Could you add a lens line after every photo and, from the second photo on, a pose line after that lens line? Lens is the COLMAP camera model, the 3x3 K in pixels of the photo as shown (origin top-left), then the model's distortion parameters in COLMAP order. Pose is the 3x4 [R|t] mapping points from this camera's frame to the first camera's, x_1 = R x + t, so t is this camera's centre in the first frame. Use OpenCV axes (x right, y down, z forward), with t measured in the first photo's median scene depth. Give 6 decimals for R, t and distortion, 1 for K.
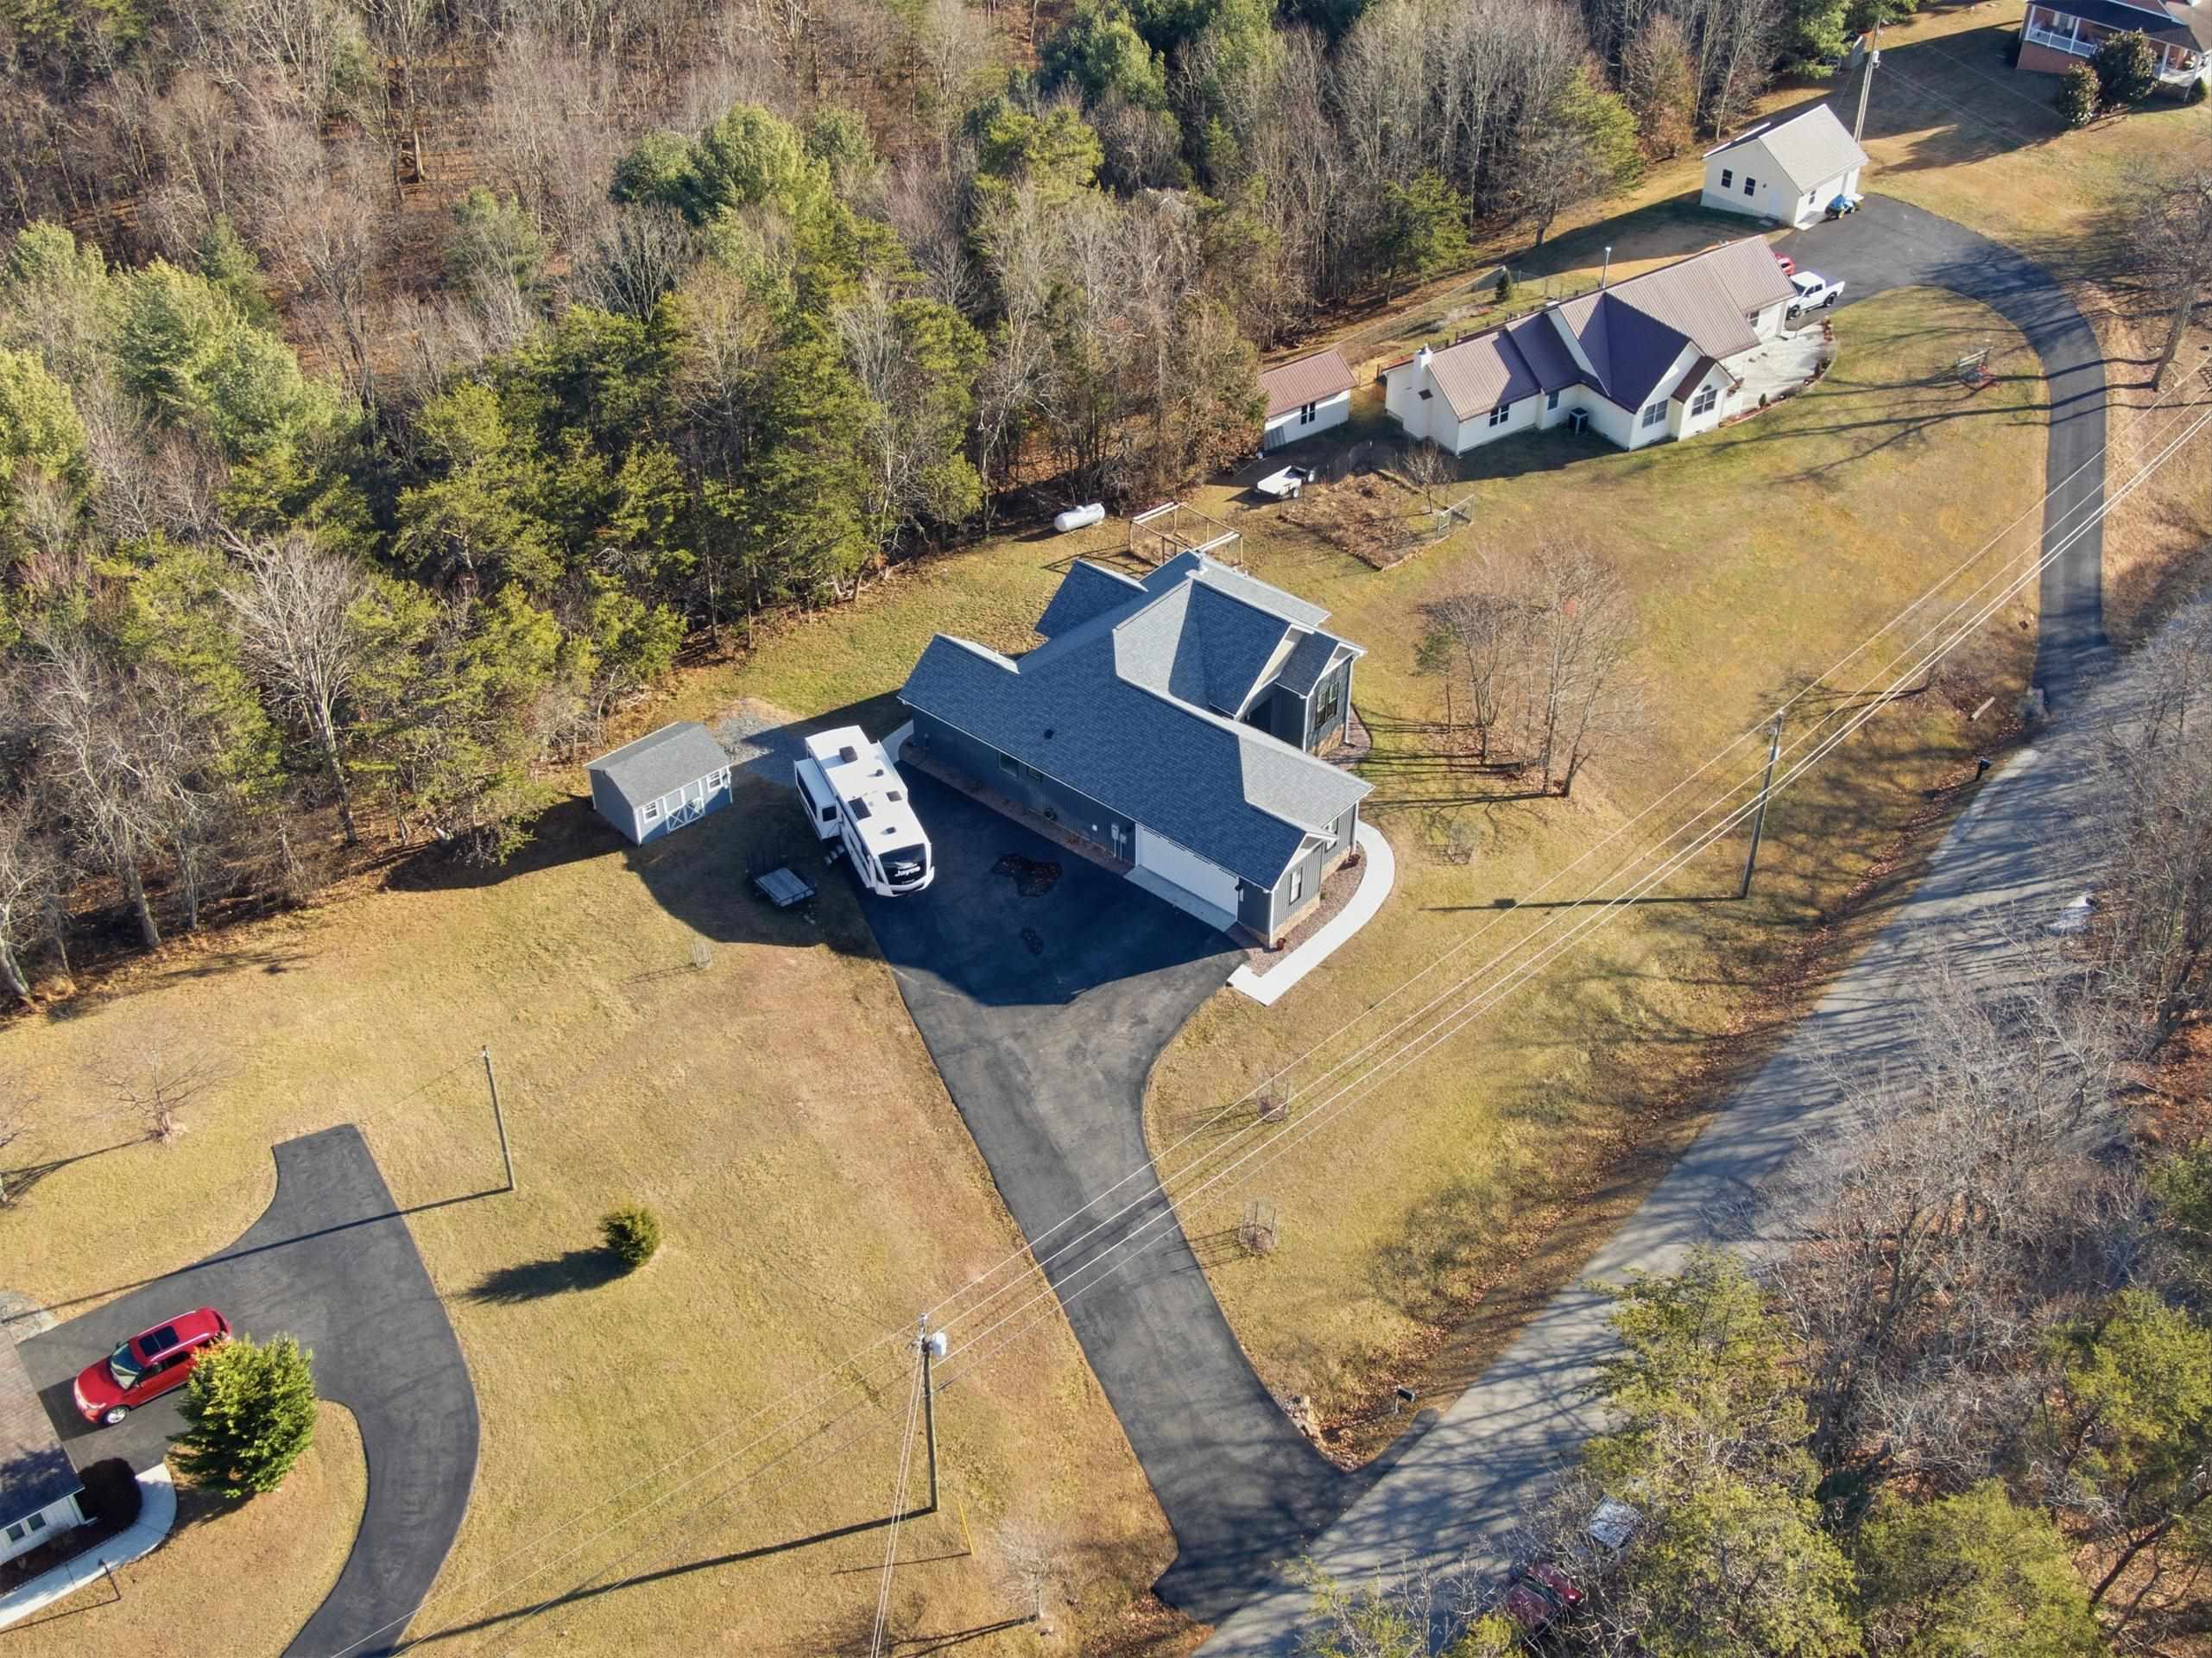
lens RADIAL K [[2382.2, 0, 1093.5], [0, 2382.2, 834.6], [0, 0, 1]] dist [0.033224, -0.074854]
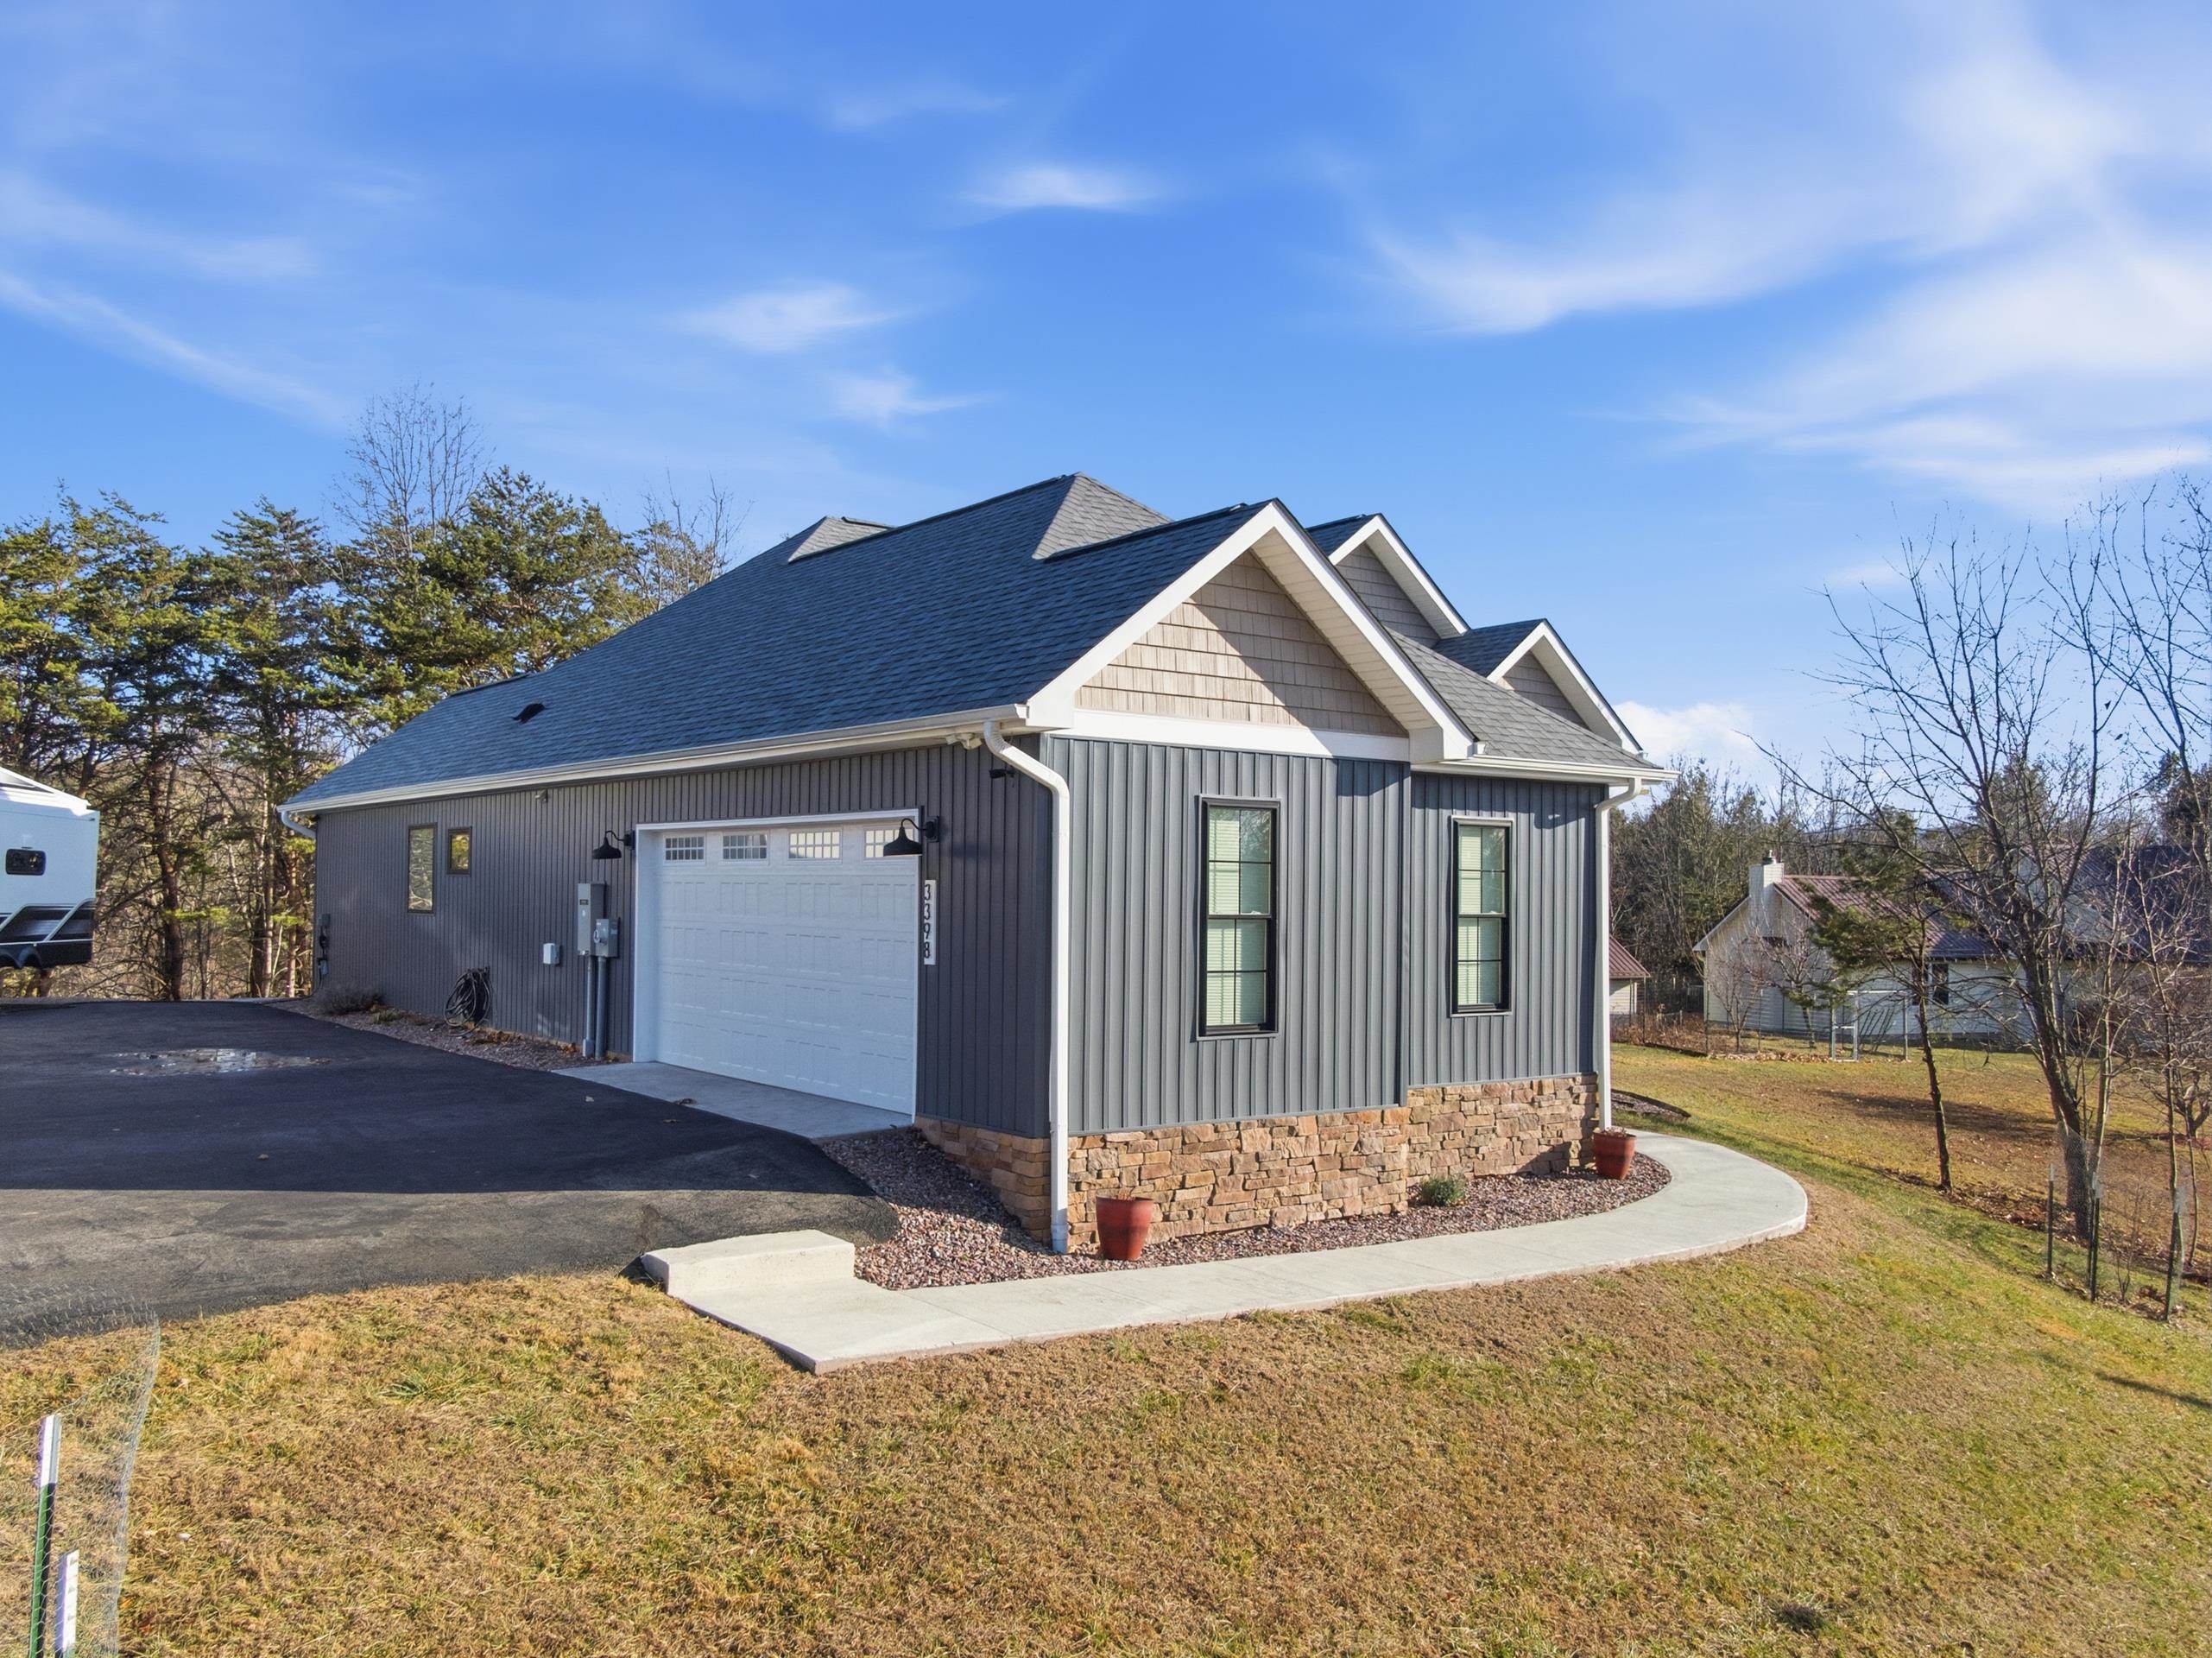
lens RADIAL K [[1765.0, 0, 1107.1], [0, 1765.0, 833.3], [0, 0, 1]] dist [0.008963, 0.006685]
pose [[0.976250, 0.009567, -0.216437, 0.097877], [-0.150373, 0.749110, -0.645153, 0.098410], [0.155964, 0.662376, 0.732757, 0.842184]]
